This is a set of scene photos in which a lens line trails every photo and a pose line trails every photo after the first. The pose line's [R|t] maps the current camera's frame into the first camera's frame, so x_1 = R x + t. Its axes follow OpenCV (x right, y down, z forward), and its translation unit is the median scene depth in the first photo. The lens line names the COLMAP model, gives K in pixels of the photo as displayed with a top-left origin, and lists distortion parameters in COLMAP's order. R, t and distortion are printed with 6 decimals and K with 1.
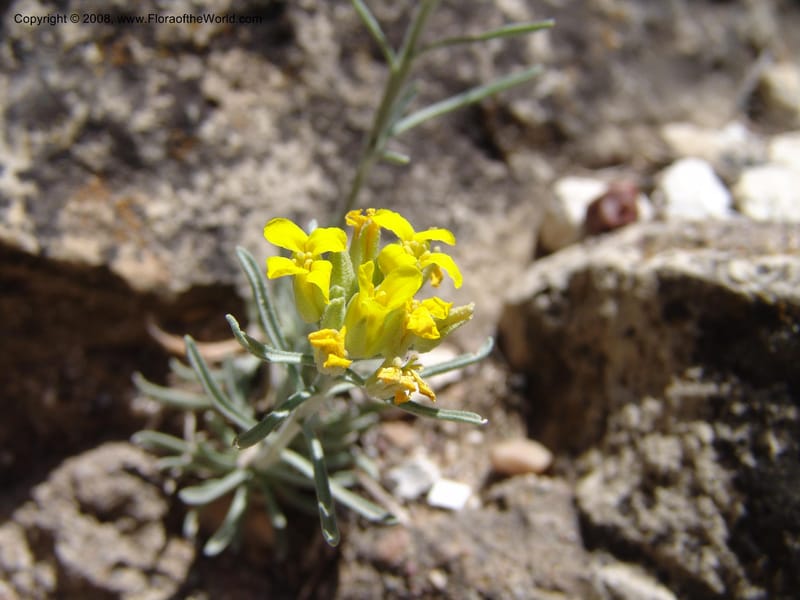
lens RADIAL K [[1074.5, 0, 400.0], [0, 1074.5, 300.0], [0, 0, 1]] dist [-0.167881, -0.054596]
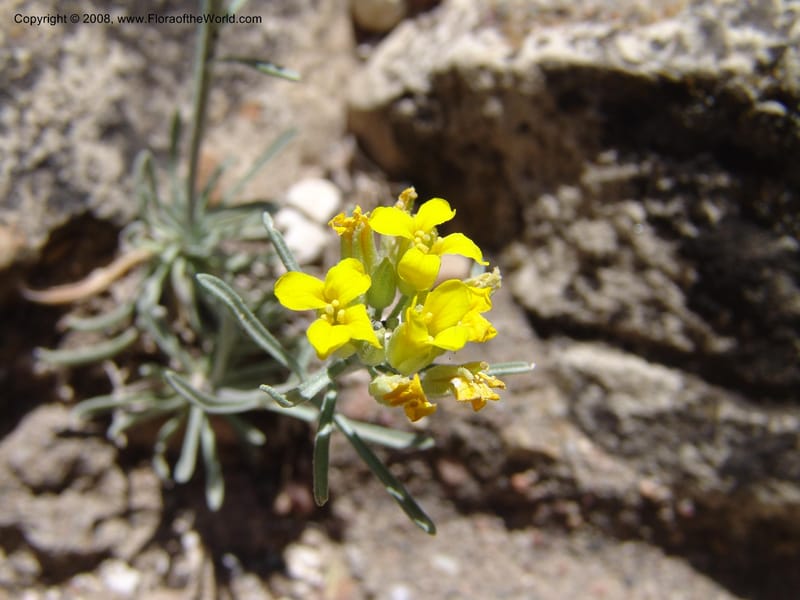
lens RADIAL K [[1074.5, 0, 400.0], [0, 1074.5, 300.0], [0, 0, 1]] dist [-0.167881, -0.054596]
pose [[0.904514, -0.384214, 0.185024, -0.129301], [0.296126, 0.878112, 0.375803, -0.235677], [-0.306861, -0.285129, 0.908041, 0.108824]]
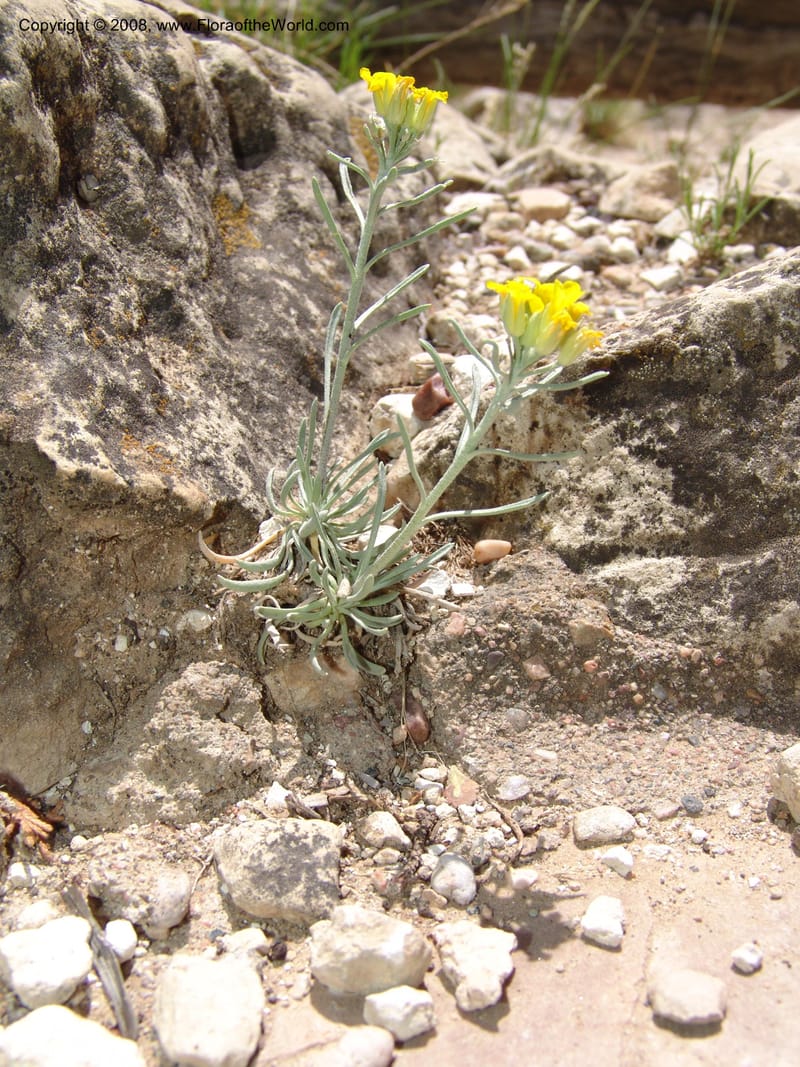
lens RADIAL K [[1433.1, 0, 400.0], [0, 1433.1, 533.5], [0, 0, 1]] dist [-0.167881, -0.054596]
pose [[0.787761, -0.260561, 0.558158, -1.060149], [0.401817, 0.904163, -0.145024, 0.375852], [-0.466878, 0.338522, 0.816963, -0.447433]]
